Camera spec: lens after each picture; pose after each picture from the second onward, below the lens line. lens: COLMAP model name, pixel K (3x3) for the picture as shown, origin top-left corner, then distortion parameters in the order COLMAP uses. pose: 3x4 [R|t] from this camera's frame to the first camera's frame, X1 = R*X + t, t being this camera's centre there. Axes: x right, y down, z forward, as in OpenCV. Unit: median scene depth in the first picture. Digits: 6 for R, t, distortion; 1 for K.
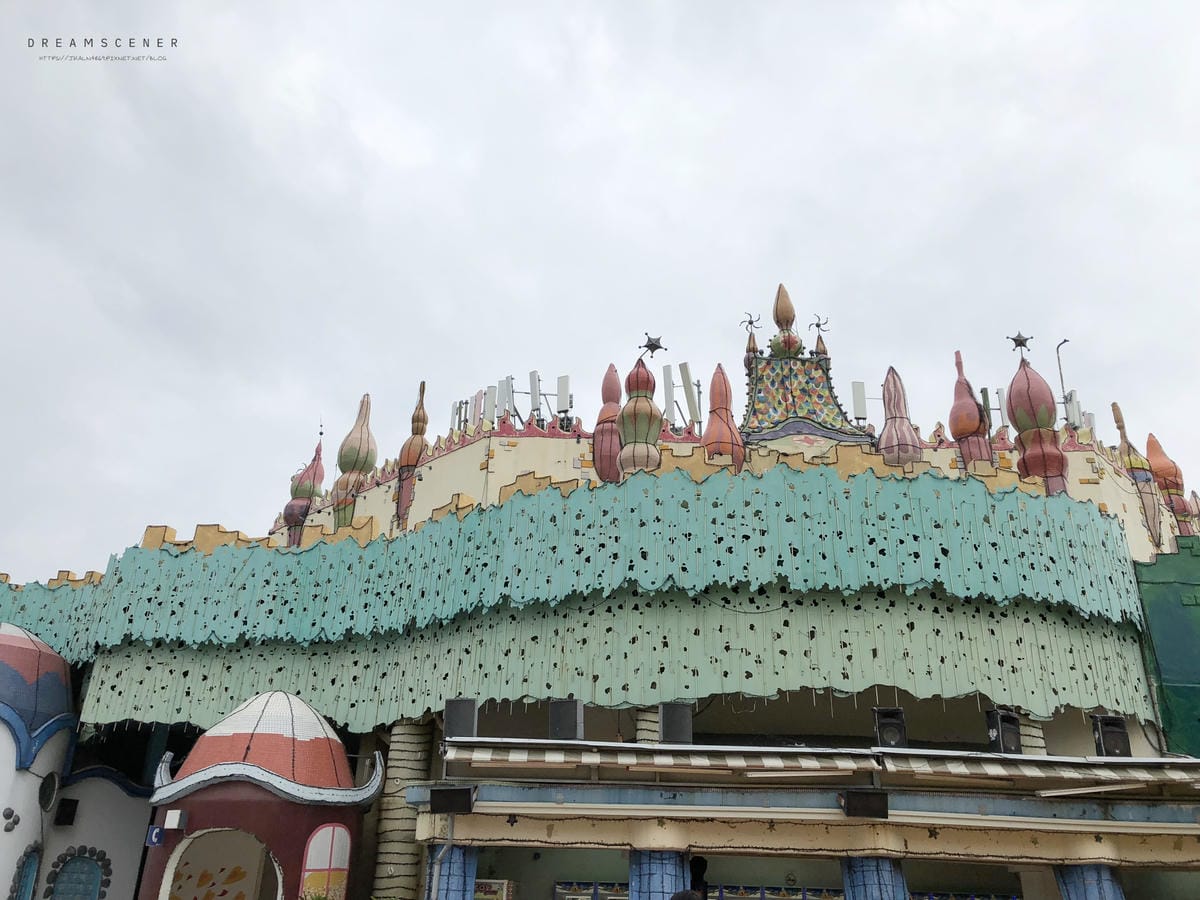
lens RADIAL K [[974.3, 0, 602.7], [0, 974.3, 426.6], [0, 0, 1]] dist [0.031688, -0.017848]
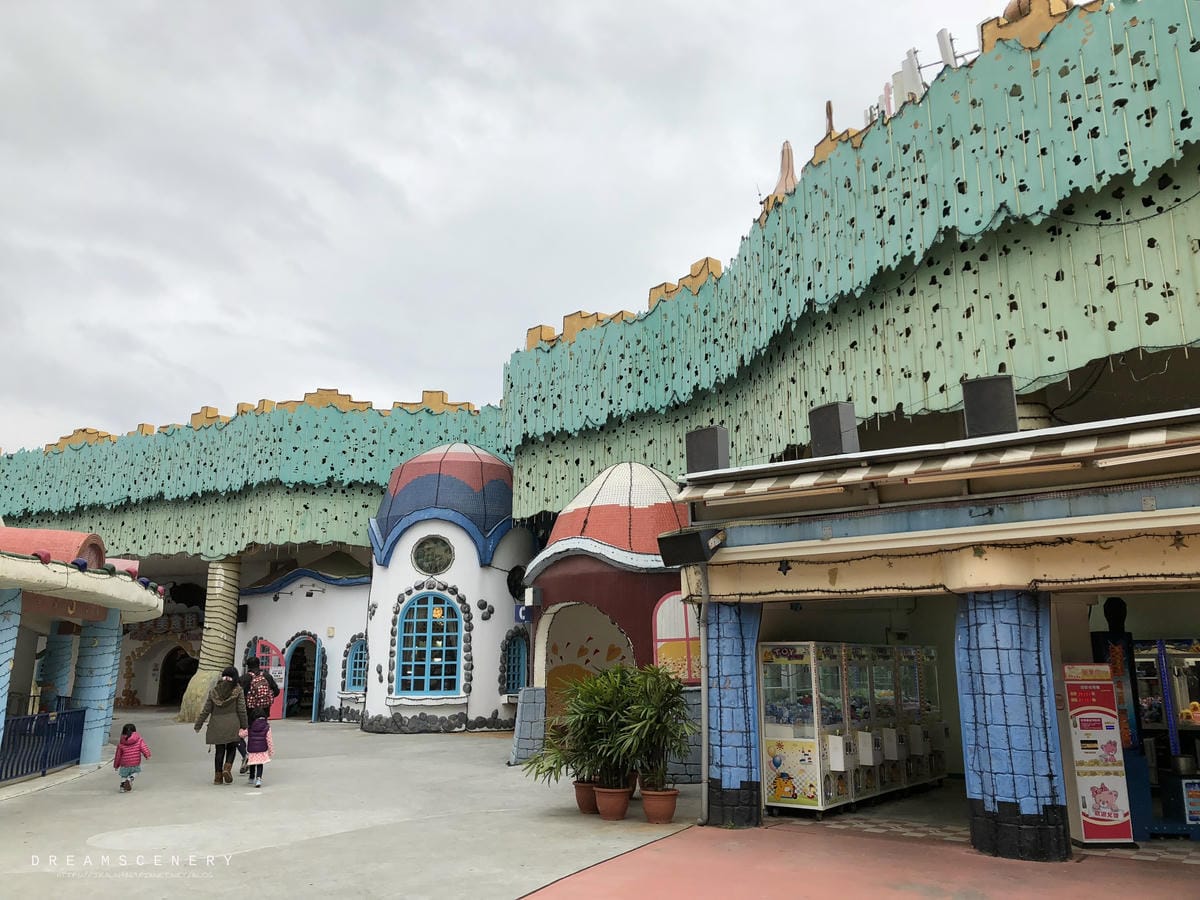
lens RADIAL K [[974.3, 0, 602.7], [0, 974.3, 426.6], [0, 0, 1]] dist [0.031688, -0.017848]
pose [[0.787594, -0.171346, -0.591892, 0.219688], [0.285355, 0.952775, 0.103887, 0.148773], [0.546139, -0.250720, 0.799294, 0.286610]]
